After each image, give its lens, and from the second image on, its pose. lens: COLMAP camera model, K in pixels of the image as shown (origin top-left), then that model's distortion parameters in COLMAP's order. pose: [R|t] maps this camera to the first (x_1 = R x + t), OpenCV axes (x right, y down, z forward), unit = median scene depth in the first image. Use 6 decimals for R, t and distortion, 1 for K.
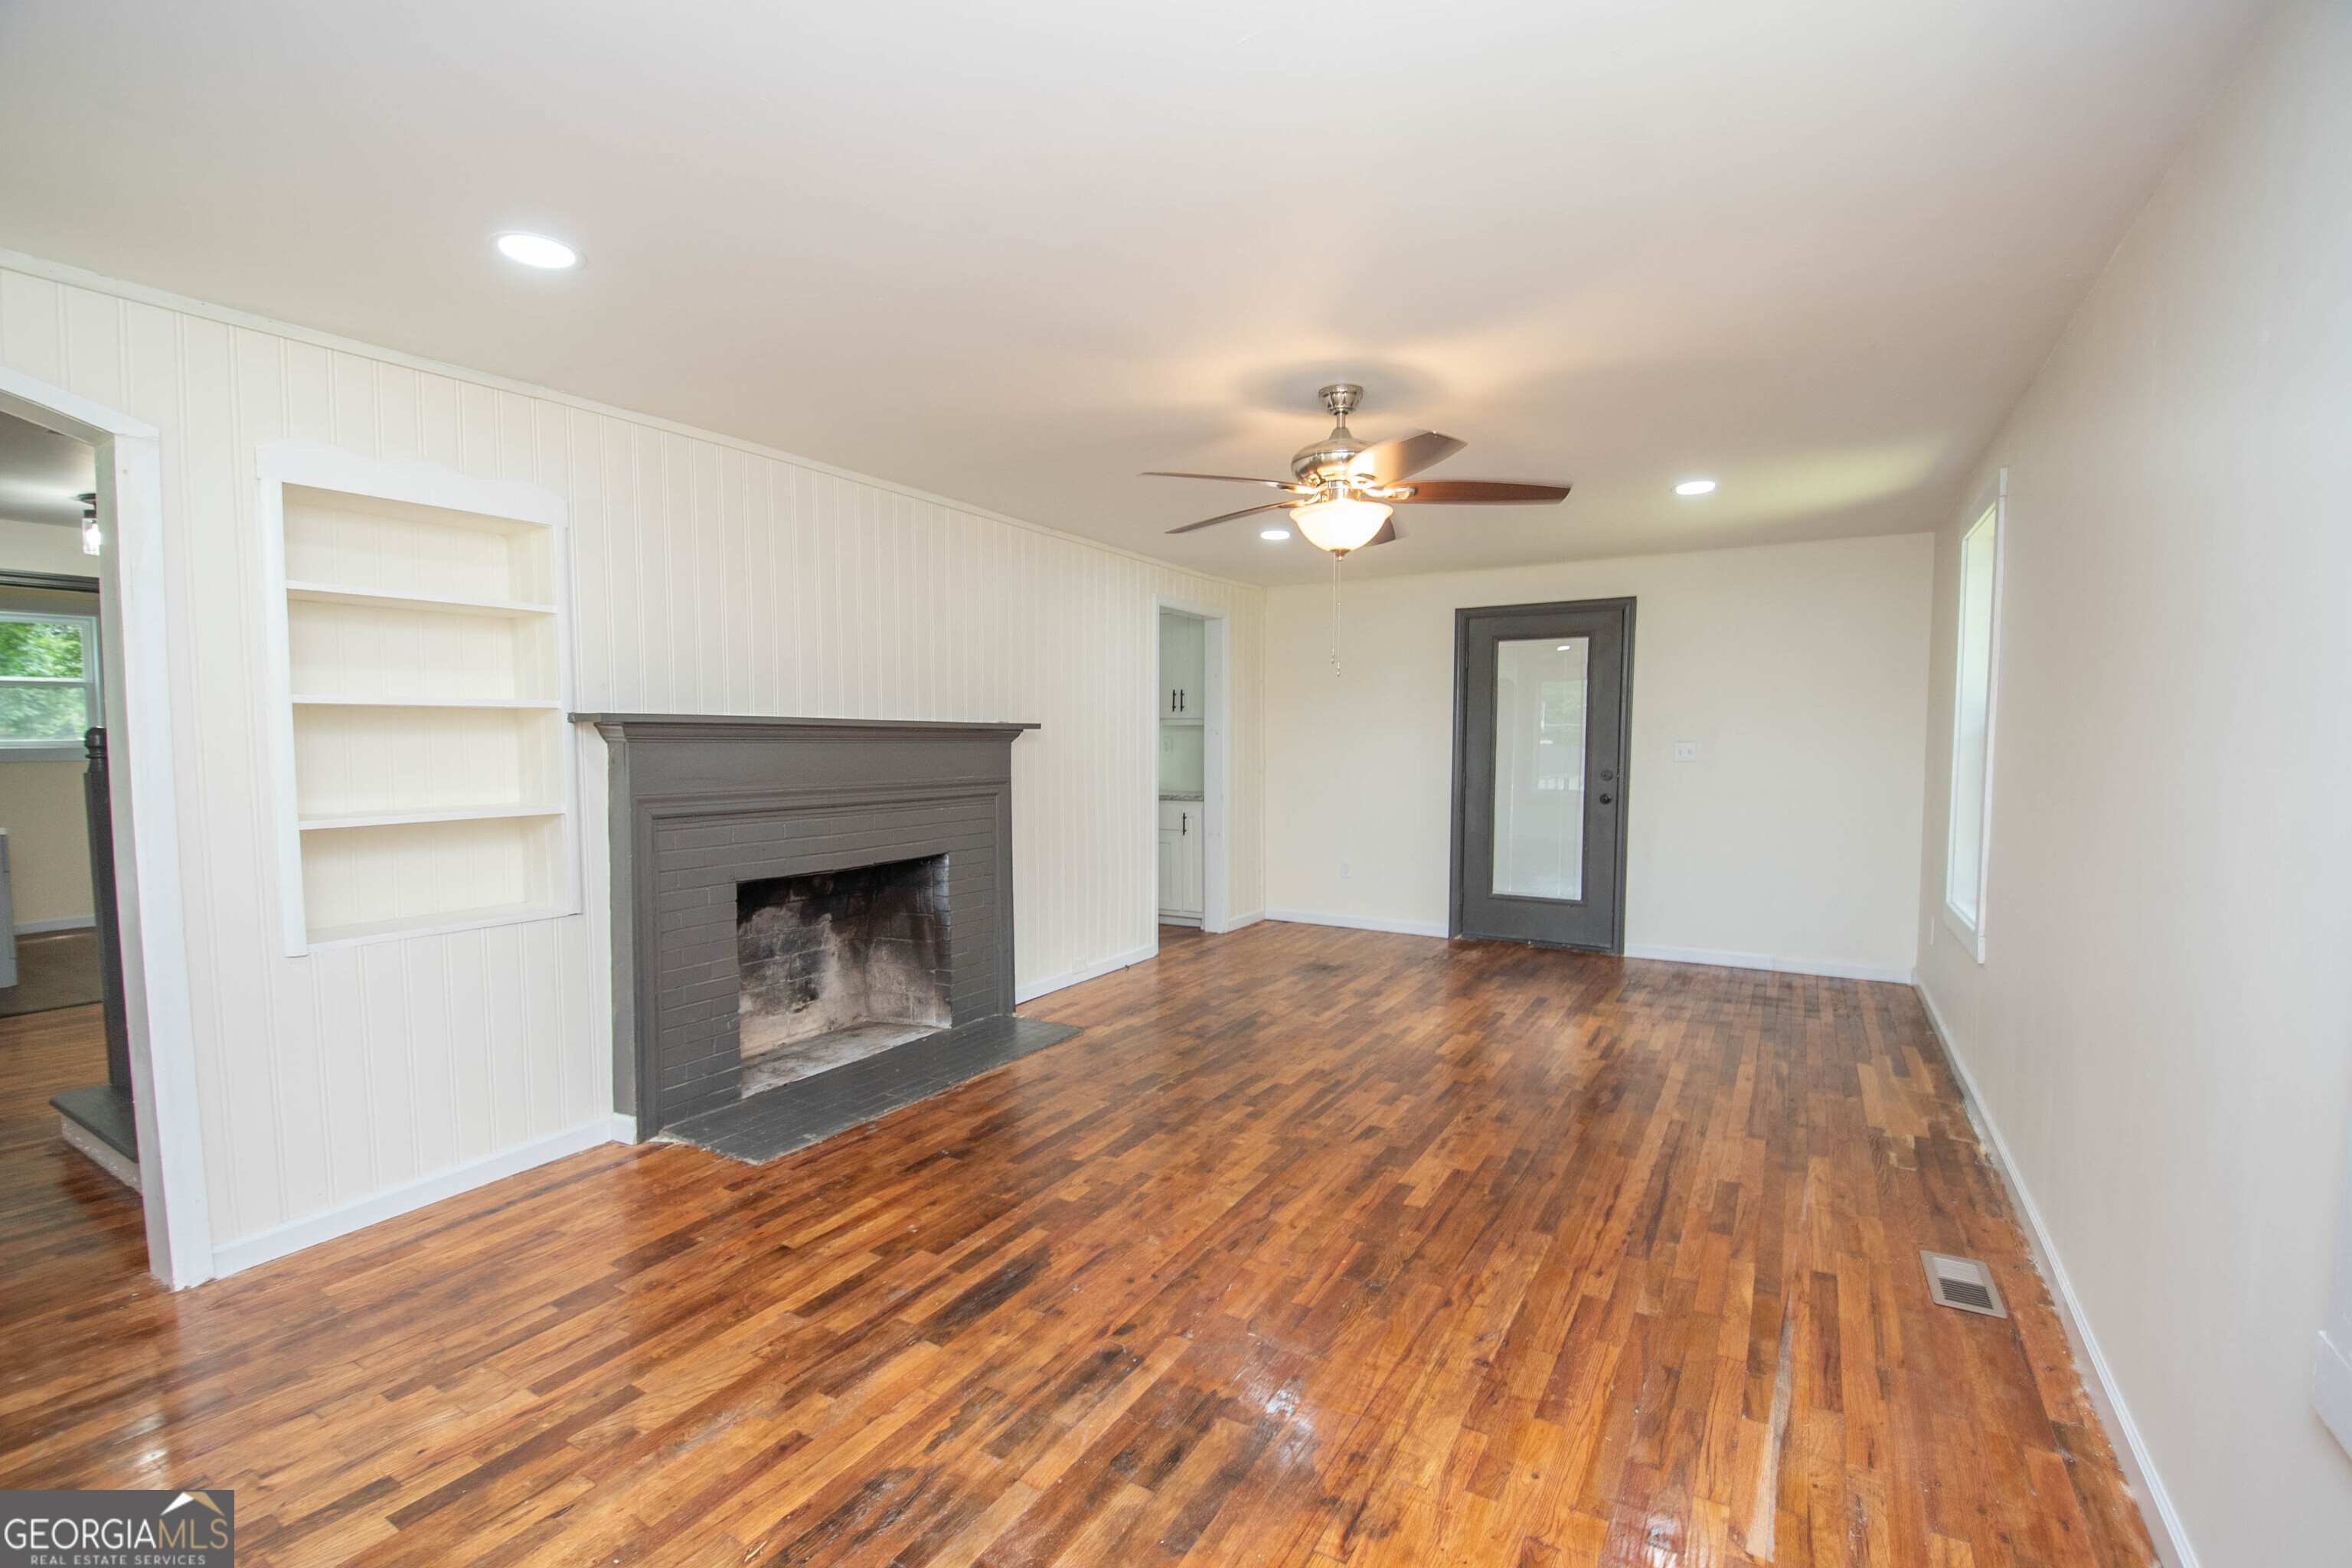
lens RADIAL K [[1031.8, 0, 1178.4], [0, 1031.8, 811.7], [0, 0, 1]] dist [0.012973, -0.028133]
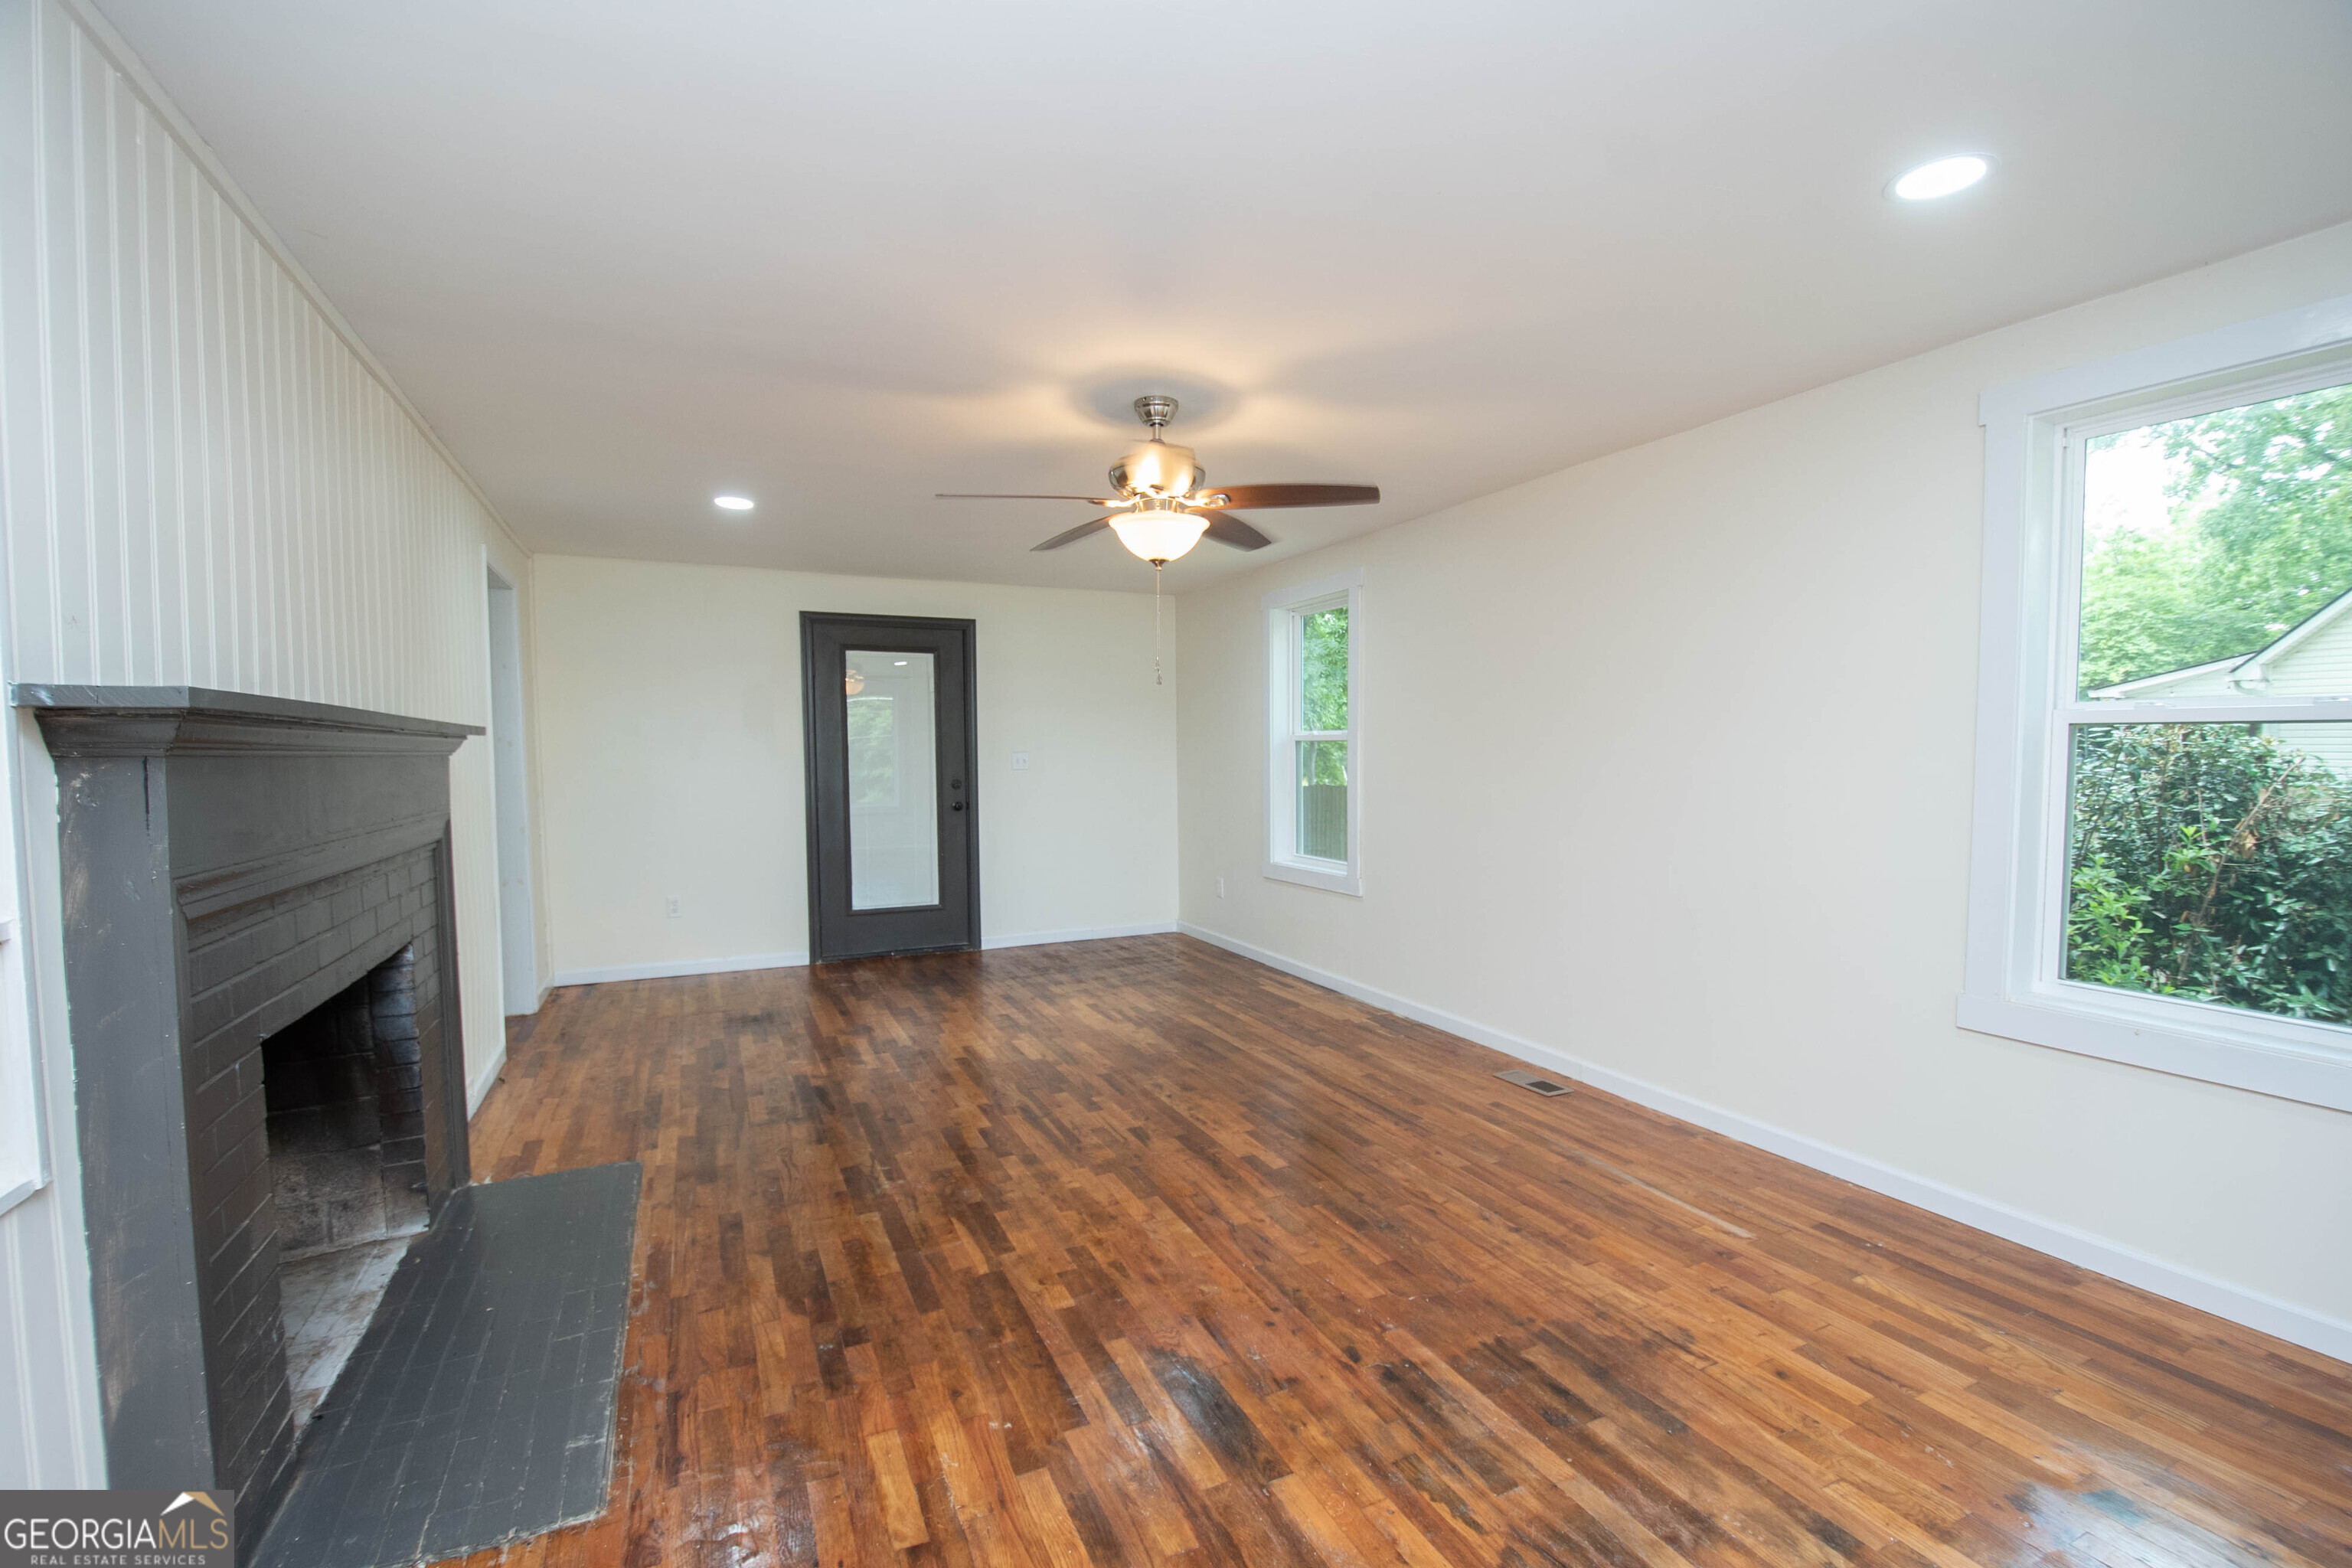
lens RADIAL K [[1031.8, 0, 1178.4], [0, 1031.8, 811.7], [0, 0, 1]] dist [0.012973, -0.028133]
pose [[0.557836, -0.055514, 0.828093, -0.616480], [0.067903, 0.997468, 0.021126, -0.024479], [-0.827169, 0.044445, 0.560193, 0.384929]]
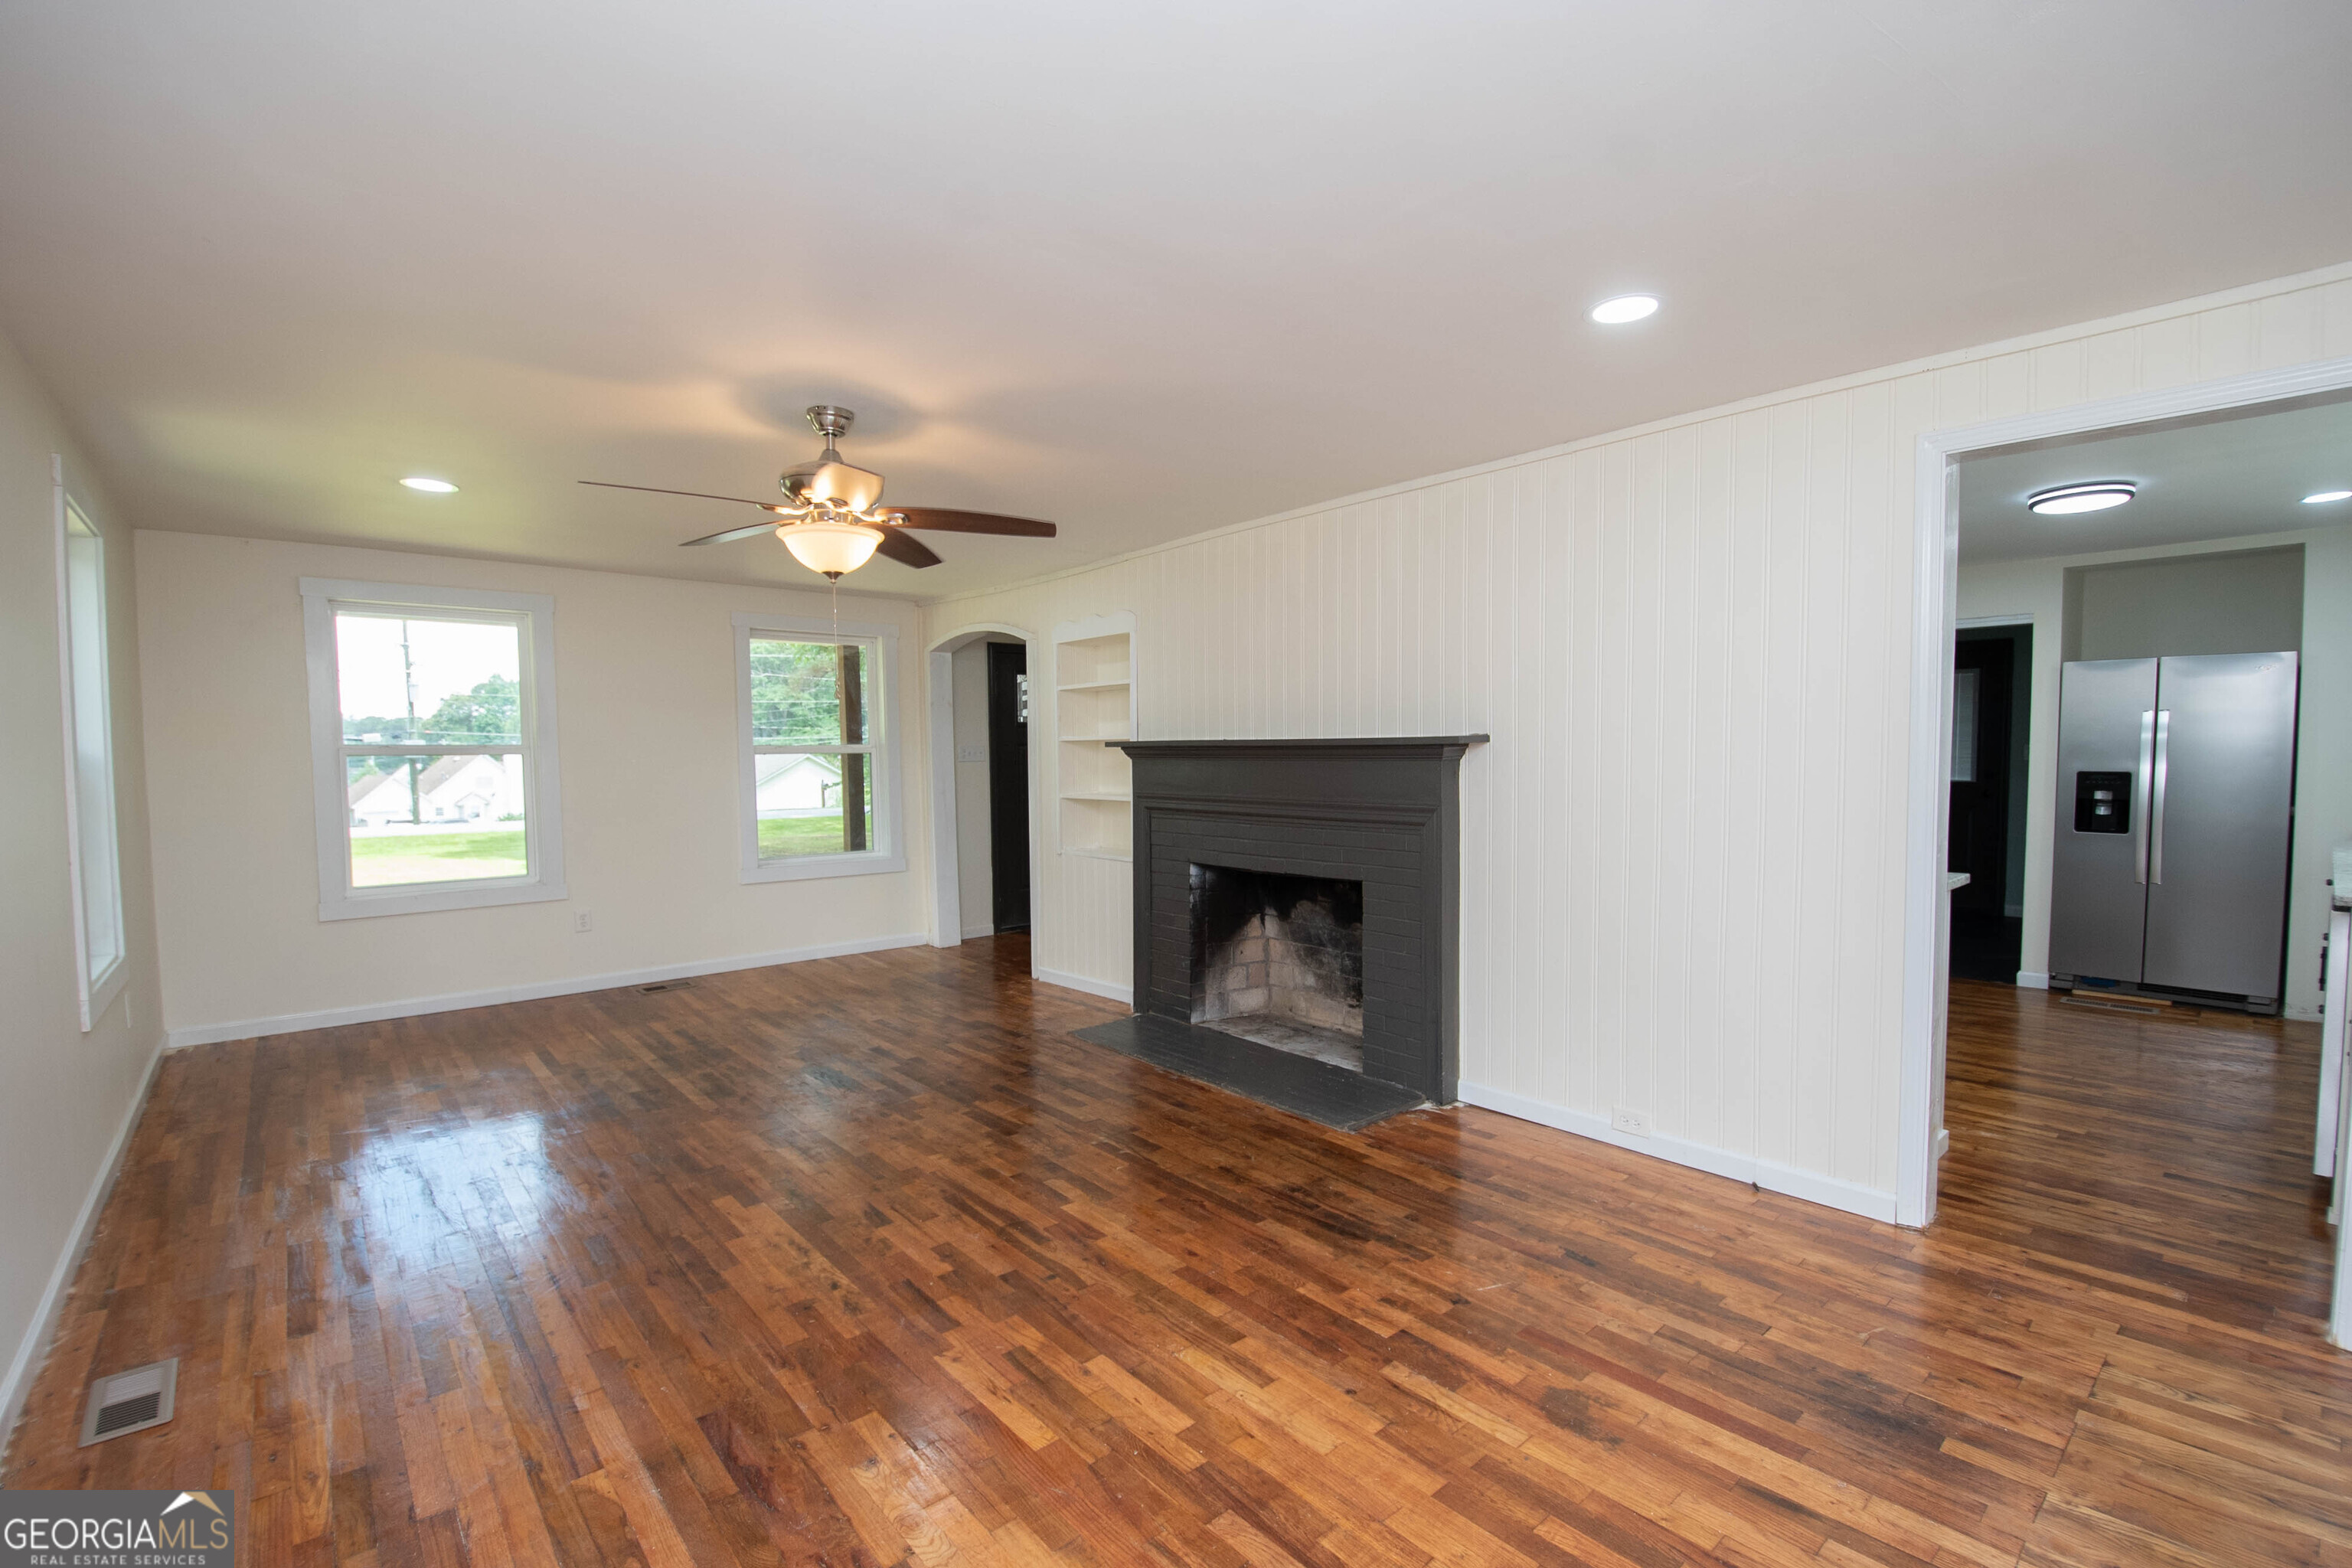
lens RADIAL K [[1028.8, 0, 1179.9], [0, 1028.8, 800.4], [0, 0, 1]] dist [0.005089, -0.016717]
pose [[-0.308562, 0.047649, -0.950010, 0.908149], [-0.061745, 0.995635, 0.069992, -0.112600], [0.949198, 0.080255, -0.304273, 1.473912]]
